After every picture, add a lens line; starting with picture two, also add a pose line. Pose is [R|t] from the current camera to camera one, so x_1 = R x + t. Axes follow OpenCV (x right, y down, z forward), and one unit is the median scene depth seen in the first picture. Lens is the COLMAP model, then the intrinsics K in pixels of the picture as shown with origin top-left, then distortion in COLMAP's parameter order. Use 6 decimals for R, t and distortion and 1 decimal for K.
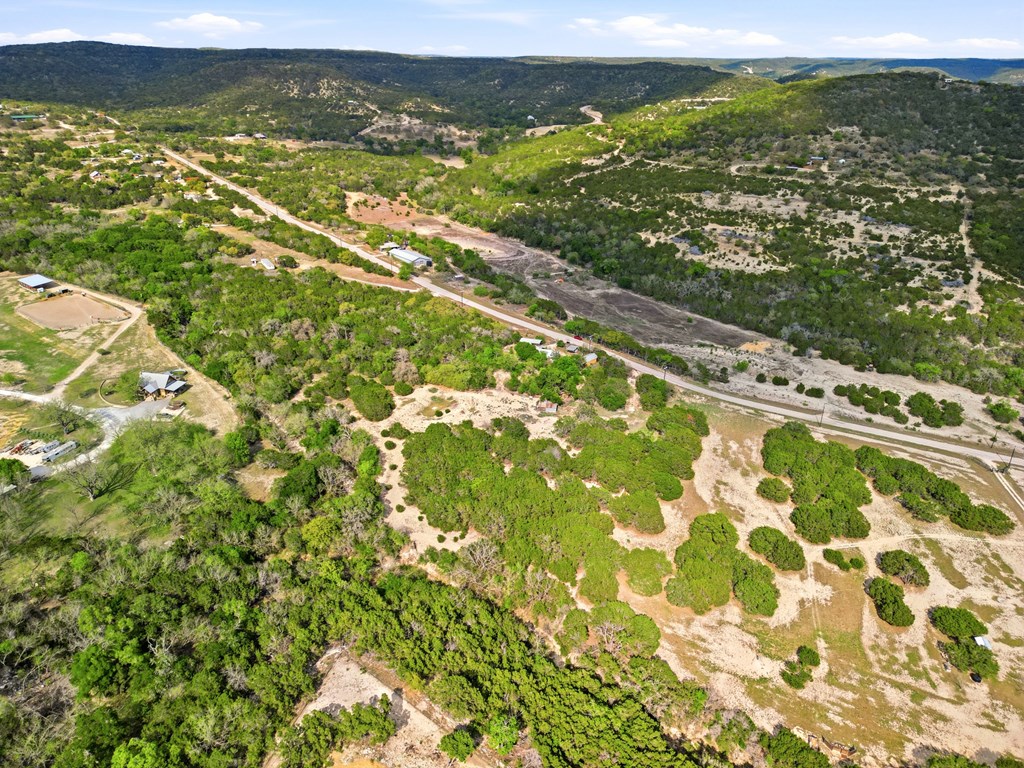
lens RADIAL K [[714.1, 0, 512.0], [0, 714.1, 384.0], [0, 0, 1]] dist [0.063509, -0.045532]
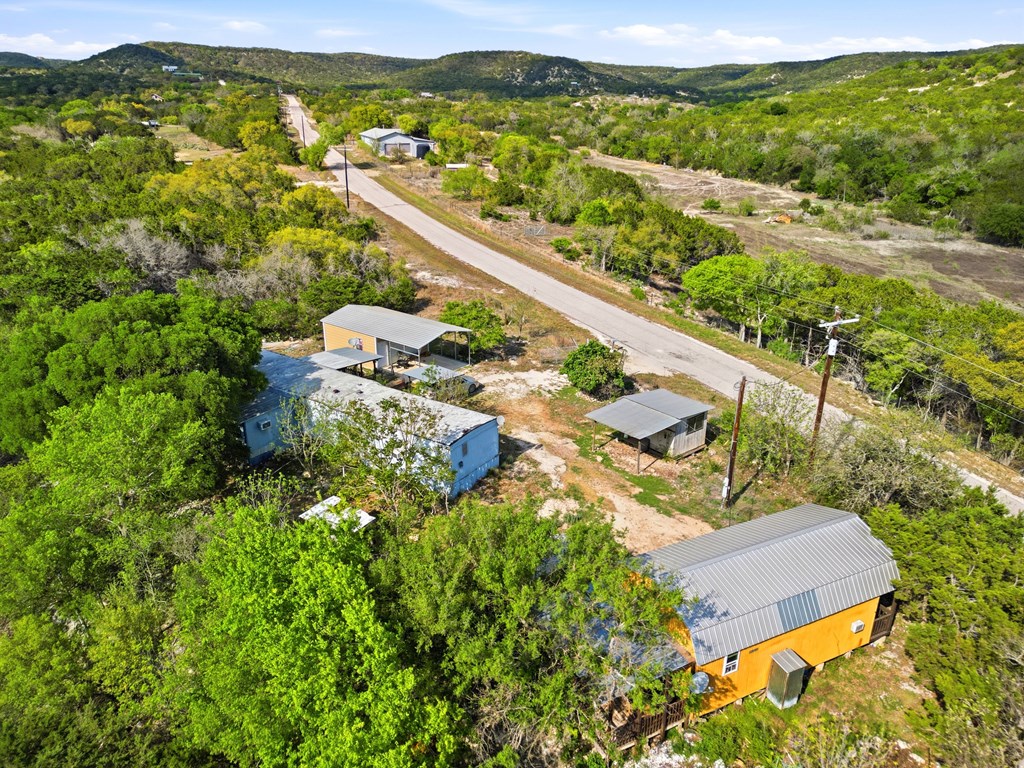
lens RADIAL K [[722.1, 0, 512.0], [0, 722.1, 384.0], [0, 0, 1]] dist [0.031671, -0.008292]
pose [[0.933689, 0.125513, -0.335367, 0.110593], [-0.147787, 0.988143, -0.041633, -0.050393], [0.326165, 0.088435, 0.941167, 0.951474]]
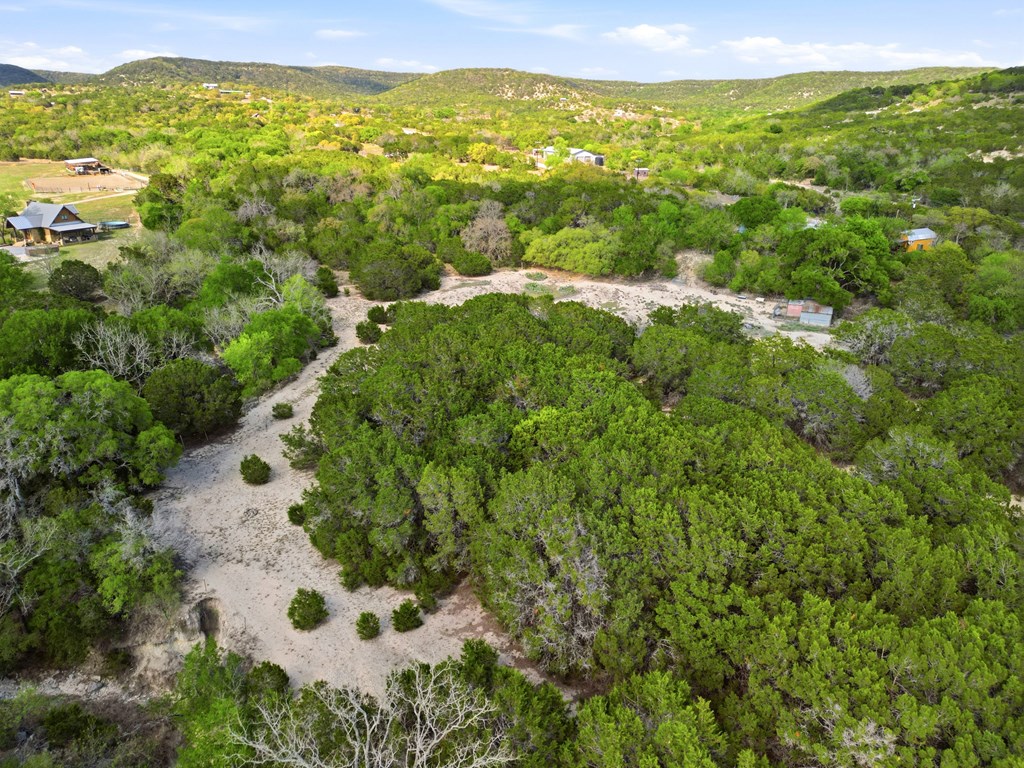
lens RADIAL K [[714.1, 0, 512.0], [0, 714.1, 384.0], [0, 0, 1]] dist [0.063509, -0.045532]
pose [[0.956031, 0.101038, -0.275312, 0.008696], [-0.121291, 0.990949, -0.057515, 0.105851], [0.267009, 0.088379, 0.959633, 0.554552]]
